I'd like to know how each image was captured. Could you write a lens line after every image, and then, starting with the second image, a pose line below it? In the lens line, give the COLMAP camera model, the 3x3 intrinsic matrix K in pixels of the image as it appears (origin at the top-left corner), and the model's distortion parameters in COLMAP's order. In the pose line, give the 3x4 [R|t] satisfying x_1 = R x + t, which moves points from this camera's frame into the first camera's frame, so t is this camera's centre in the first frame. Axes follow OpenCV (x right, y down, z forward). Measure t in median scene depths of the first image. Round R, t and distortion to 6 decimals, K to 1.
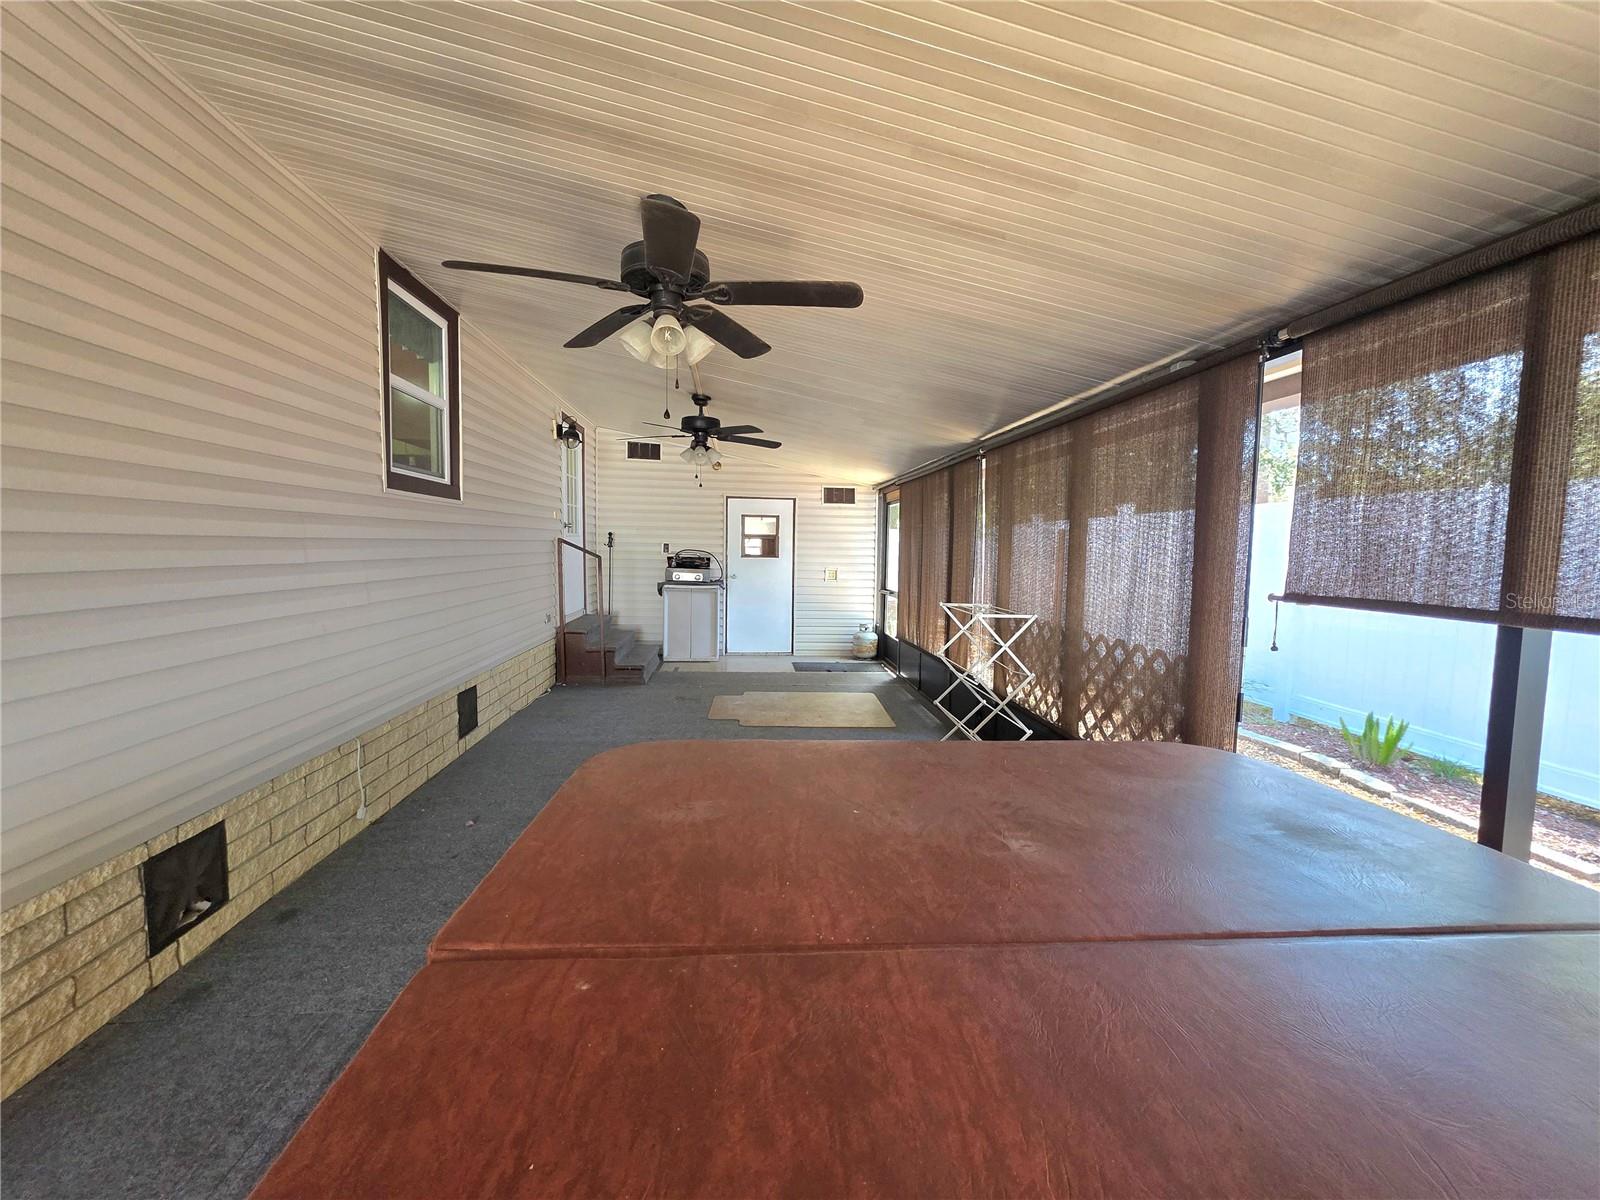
lens RADIAL K [[638.6, 0, 803.3], [0, 638.6, 594.6], [0, 0, 1]] dist [0.000832, -0.000005]
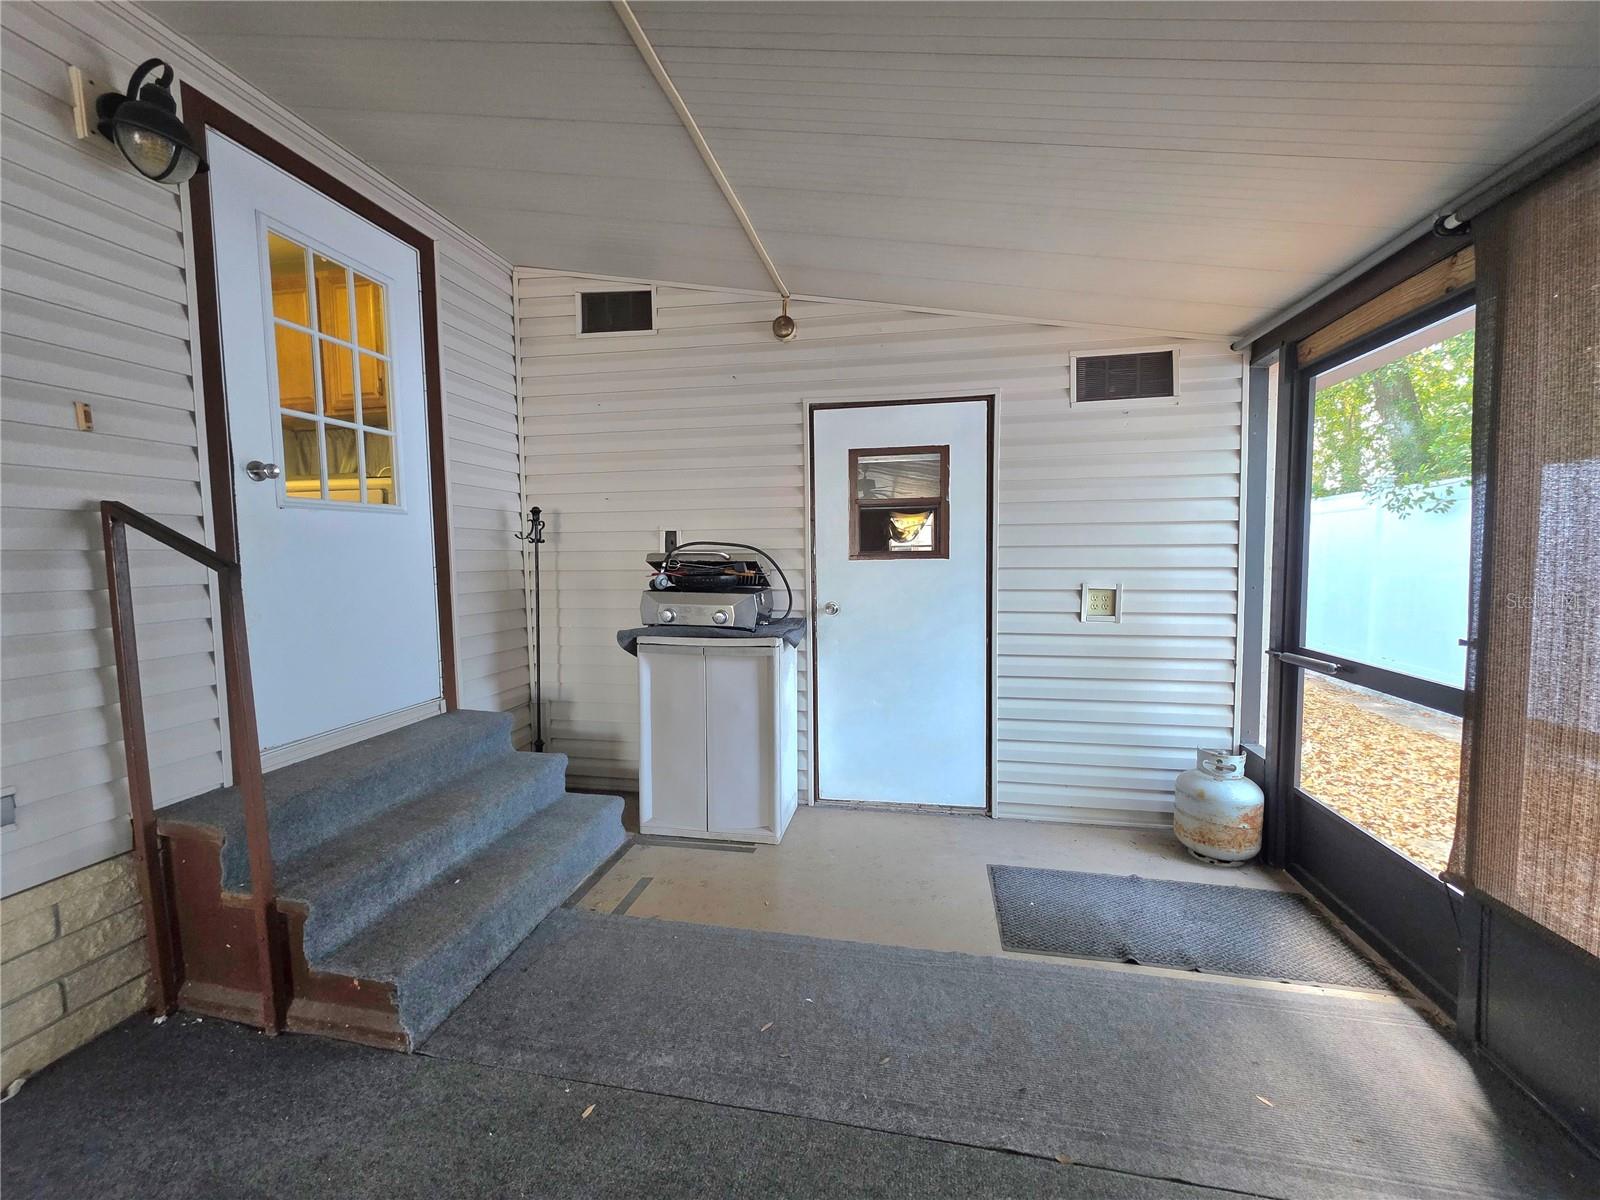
lens RADIAL K [[638.6, 0, 803.3], [0, 638.6, 594.6], [0, 0, 1]] dist [0.000832, -0.000005]
pose [[0.952897, -0.006955, -0.303213, -0.006118], [0.006073, 0.999974, -0.003851, -0.035815], [0.303232, 0.001828, 0.952915, 0.624599]]
